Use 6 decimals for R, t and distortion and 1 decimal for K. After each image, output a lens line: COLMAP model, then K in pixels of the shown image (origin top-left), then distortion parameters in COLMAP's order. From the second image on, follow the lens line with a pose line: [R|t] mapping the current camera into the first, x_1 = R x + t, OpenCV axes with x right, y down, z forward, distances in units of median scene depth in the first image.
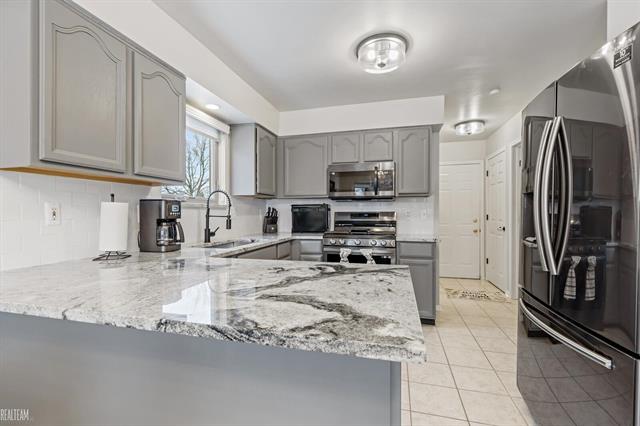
lens RADIAL K [[292.3, 0, 320.0], [0, 292.3, 213.0], [0, 0, 1]] dist [0.000039, -0.000089]
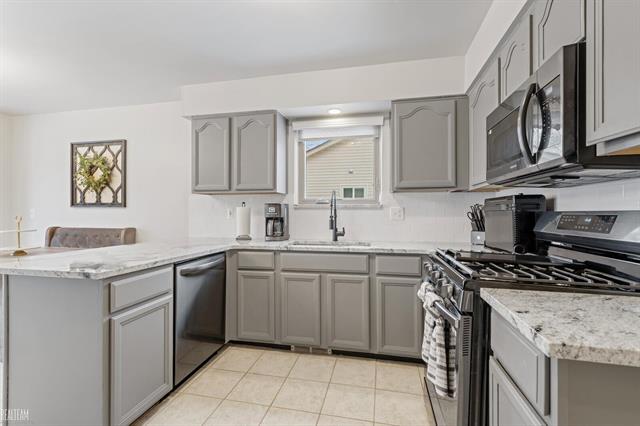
lens RADIAL K [[301.9, 0, 314.1], [0, 301.9, 211.8], [0, 0, 1]] dist [-0.000642, -0.000184]
pose [[0.034357, -0.003473, -0.999404, 0.712946], [-0.002209, 0.999991, -0.003551, -0.001972], [0.999407, 0.002329, 0.034349, 0.901727]]
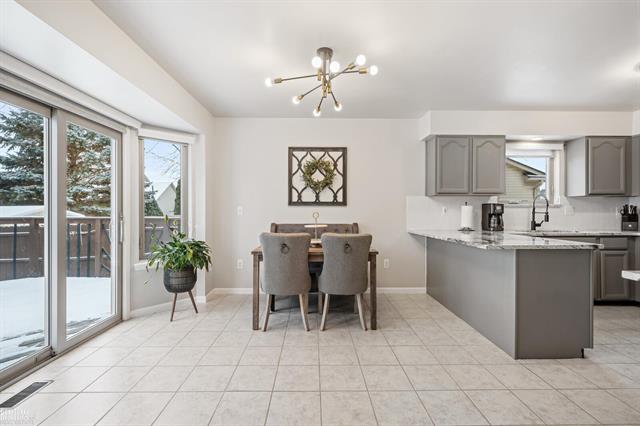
lens RADIAL K [[292.3, 0, 320.0], [0, 292.3, 213.0], [0, 0, 1]] dist [0.000039, -0.000089]
pose [[0.281796, 0.007695, -0.959444, 0.753572], [-0.000691, 0.999969, 0.007817, 0.001380], [0.959474, -0.001540, 0.281792, -0.476103]]
